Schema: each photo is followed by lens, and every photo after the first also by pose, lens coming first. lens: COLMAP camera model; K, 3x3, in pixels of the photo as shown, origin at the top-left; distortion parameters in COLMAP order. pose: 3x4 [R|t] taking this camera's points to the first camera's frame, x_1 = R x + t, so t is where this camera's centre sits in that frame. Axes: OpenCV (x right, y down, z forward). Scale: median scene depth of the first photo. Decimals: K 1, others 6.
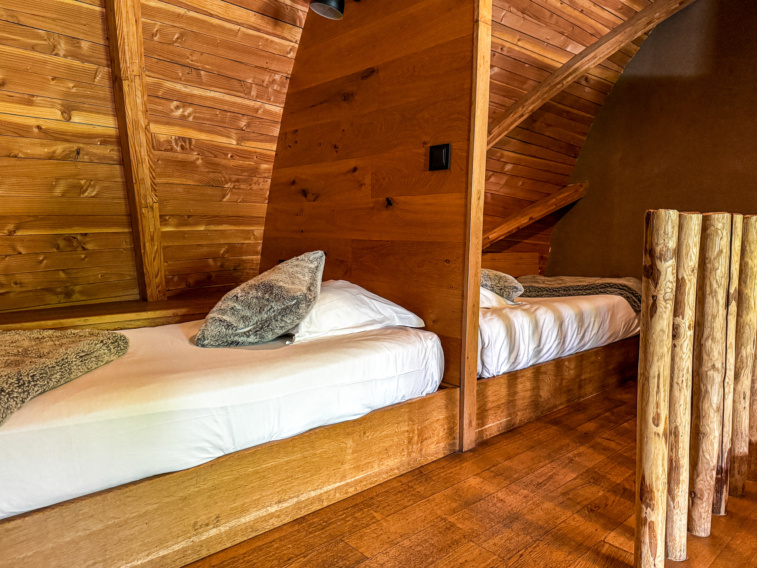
lens RADIAL K [[538.3, 0, 378.5], [0, 538.3, 284.0], [0, 0, 1]] dist [0.045169, -0.056670]
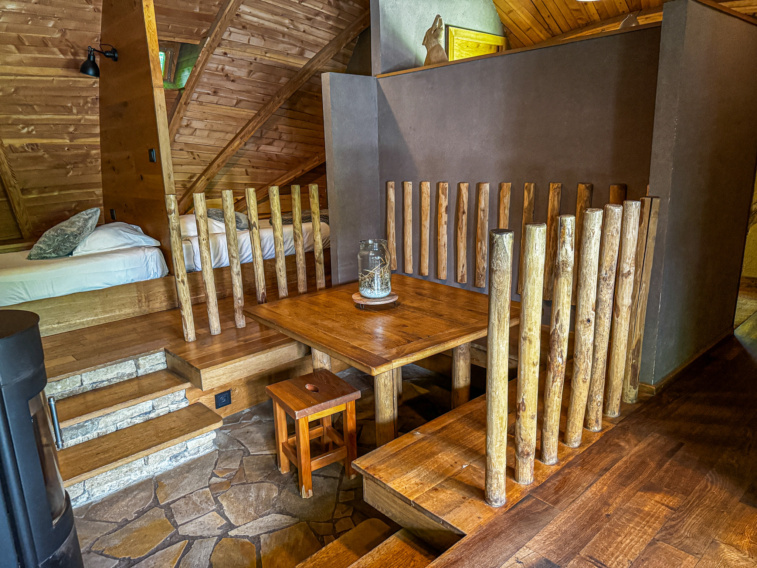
lens RADIAL K [[538.3, 0, 378.5], [0, 538.3, 284.0], [0, 0, 1]] dist [0.045169, -0.056670]
pose [[0.998858, -0.044473, -0.017448, 0.771538], [0.046508, 0.988726, 0.142329, -0.019932], [0.010921, -0.142978, 0.989666, -0.787858]]
